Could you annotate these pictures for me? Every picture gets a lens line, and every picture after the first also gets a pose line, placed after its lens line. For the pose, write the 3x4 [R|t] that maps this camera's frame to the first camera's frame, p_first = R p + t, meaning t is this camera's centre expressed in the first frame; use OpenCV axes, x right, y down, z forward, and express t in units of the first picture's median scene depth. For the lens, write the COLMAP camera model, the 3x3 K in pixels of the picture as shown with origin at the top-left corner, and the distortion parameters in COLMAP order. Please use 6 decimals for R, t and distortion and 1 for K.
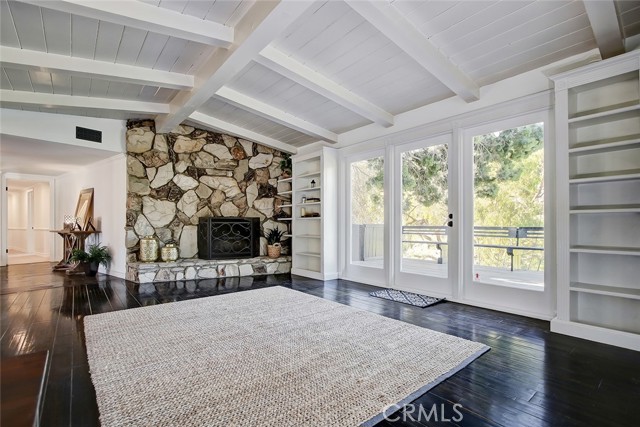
lens RADIAL K [[296.1, 0, 320.0], [0, 296.1, 213.5], [0, 0, 1]] dist [-0.018386, -0.000126]
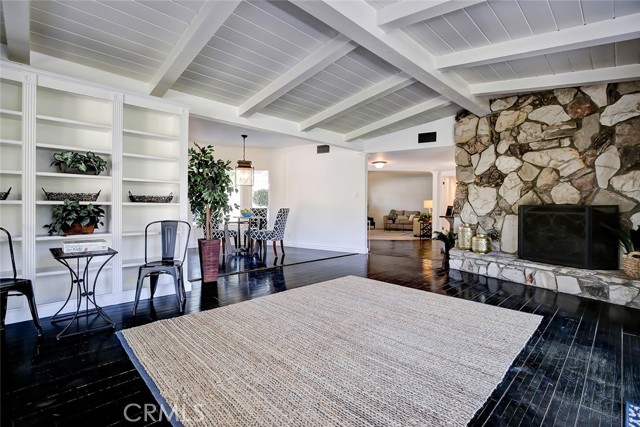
lens RADIAL K [[296.1, 0, 320.0], [0, 296.1, 213.5], [0, 0, 1]] dist [-0.018386, -0.000126]
pose [[0.108161, 0.030024, -0.993680, 0.334197], [0.026299, 0.999108, 0.033050, -0.005707], [0.993785, -0.029708, 0.107275, 0.366152]]
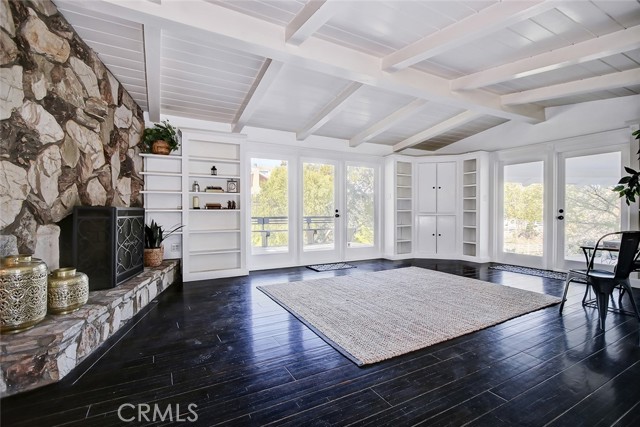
lens RADIAL K [[296.1, 0, 320.0], [0, 296.1, 213.5], [0, 0, 1]] dist [-0.018386, -0.000126]
pose [[0.165128, -0.005747, 0.986255, -0.811246], [-0.032992, 0.999391, 0.011347, 0.004992], [-0.985720, -0.034412, 0.164838, 0.526635]]
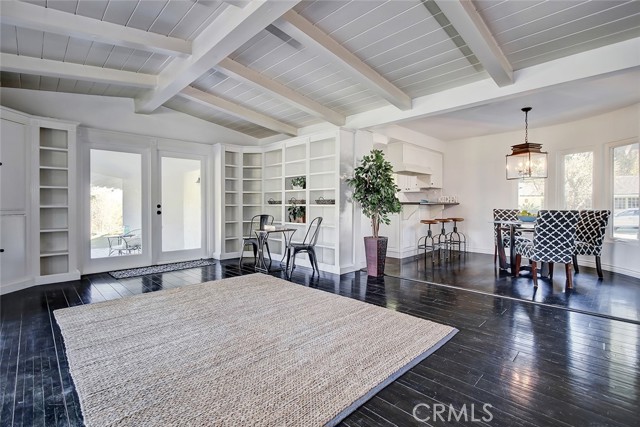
lens RADIAL K [[296.9, 0, 322.5], [0, 296.9, 205.5], [0, 0, 1]] dist [-0.000014, 0.000171]
pose [[-0.993084, 0.001953, -0.117390, -0.197755], [0.005469, 0.999546, -0.029636, 0.012290], [0.117278, -0.030074, -0.992644, 0.963530]]
